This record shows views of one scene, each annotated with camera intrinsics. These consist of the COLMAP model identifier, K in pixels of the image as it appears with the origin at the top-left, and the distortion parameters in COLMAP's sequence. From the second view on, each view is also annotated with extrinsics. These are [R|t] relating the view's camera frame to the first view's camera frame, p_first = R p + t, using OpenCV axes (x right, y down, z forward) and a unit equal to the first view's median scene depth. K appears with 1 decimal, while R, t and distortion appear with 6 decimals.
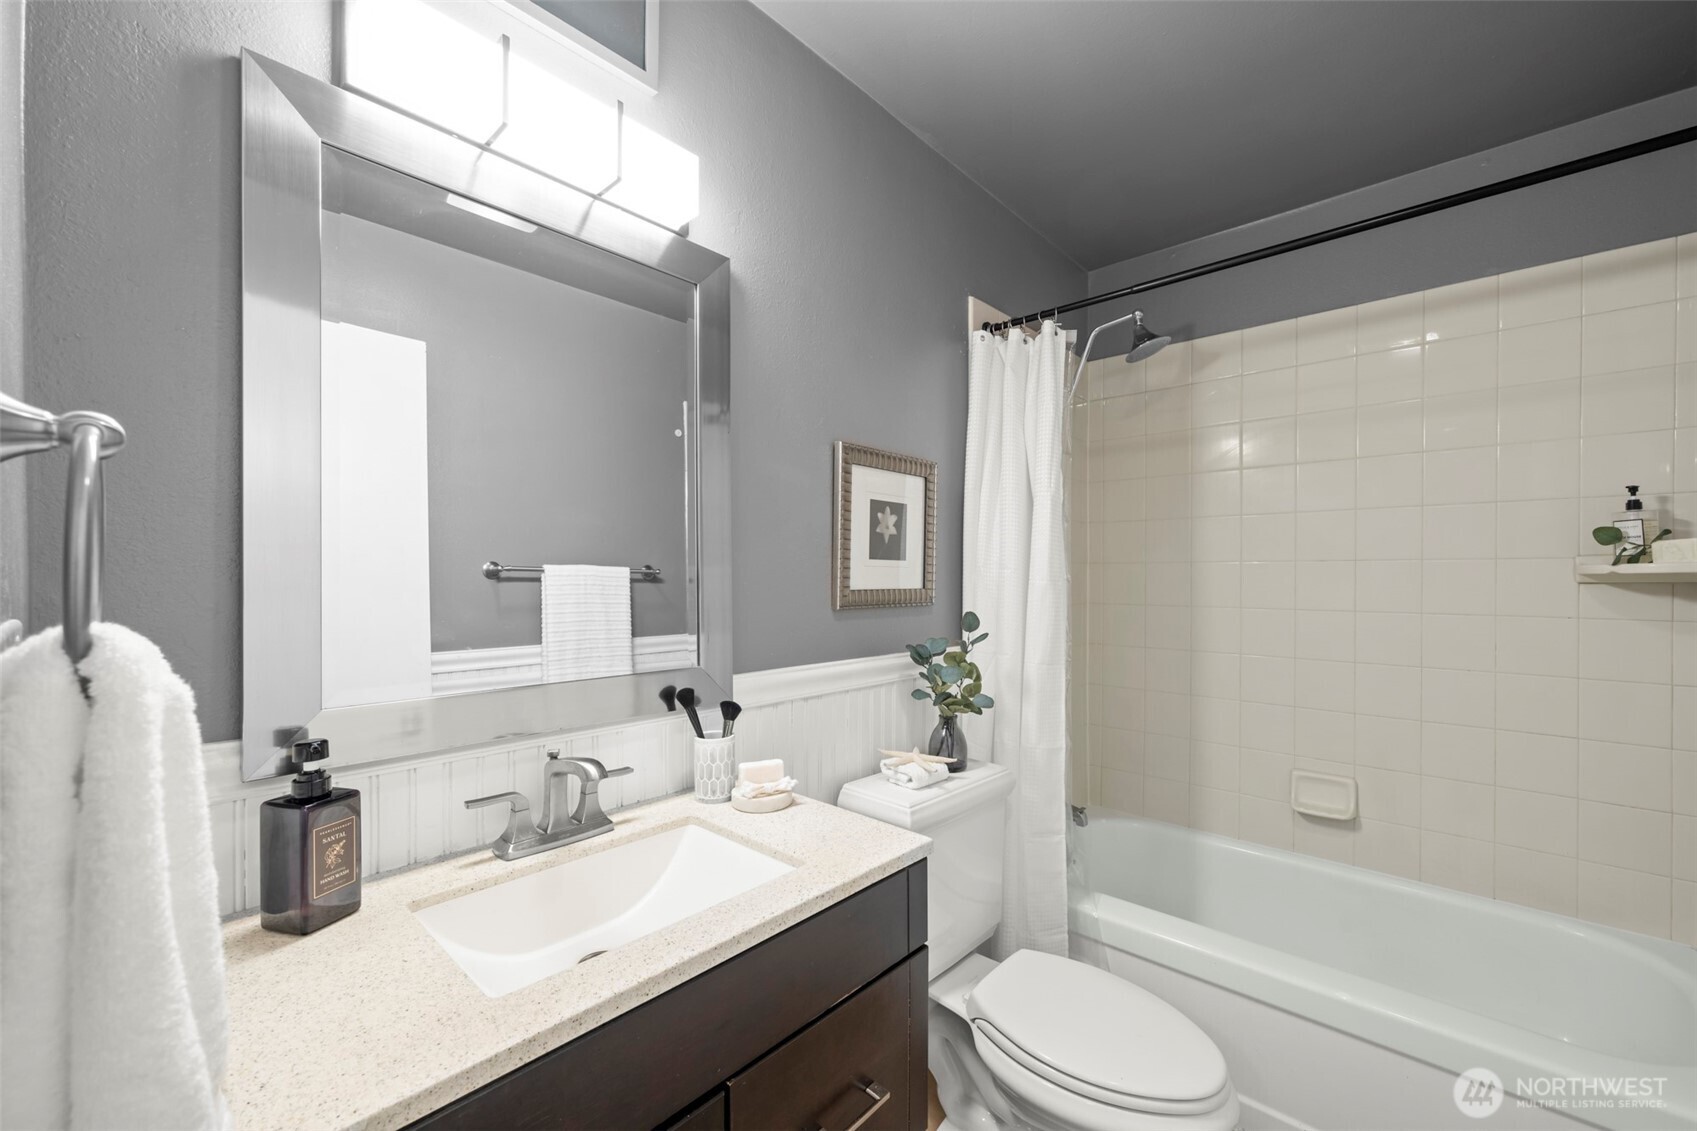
lens RADIAL K [[665.8, 0, 853.4], [0, 665.8, 579.2], [0, 0, 1]] dist [0.000153, 0.000104]
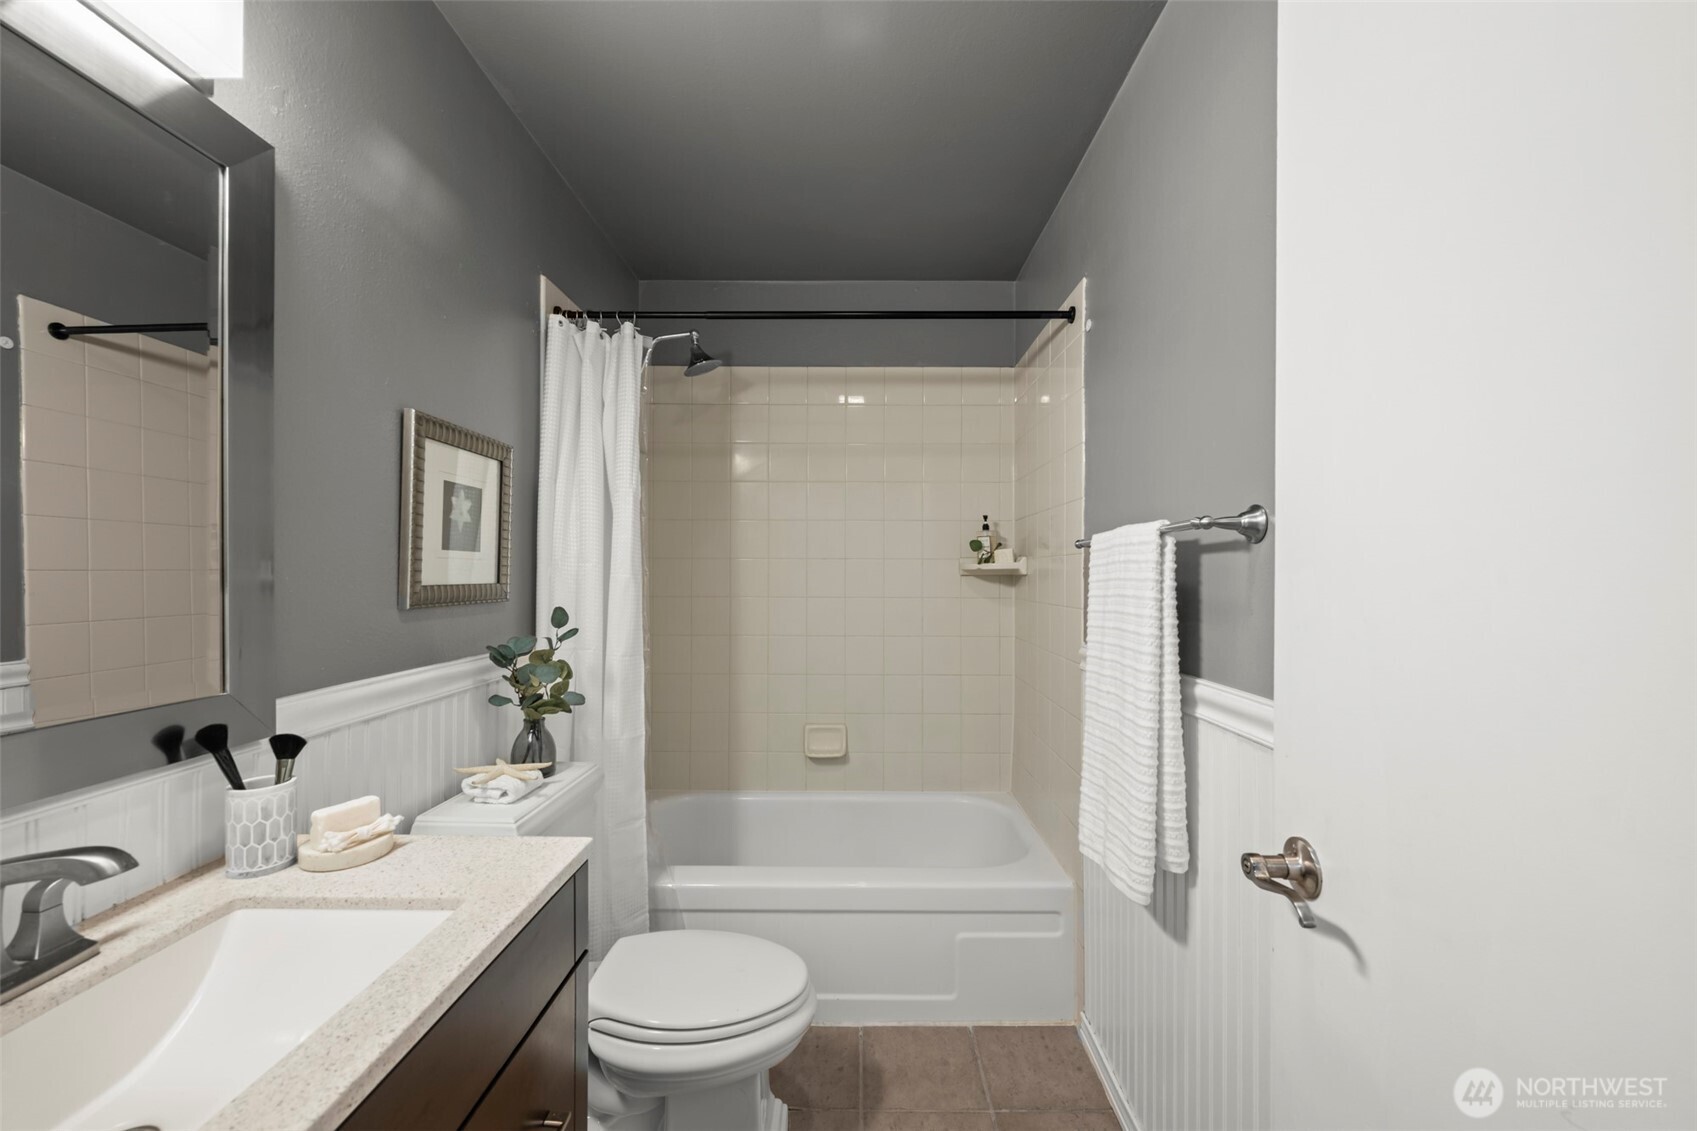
lens RADIAL K [[657.2, 0, 848.5], [0, 657.2, 565.5], [0, 0, 1]] dist [0.000007, 0.000133]
pose [[0.755882, 0.007369, 0.654667, -0.137424], [0.000817, 0.999925, -0.012198, 0.001267], [-0.654708, 0.009755, 0.755819, 0.012016]]
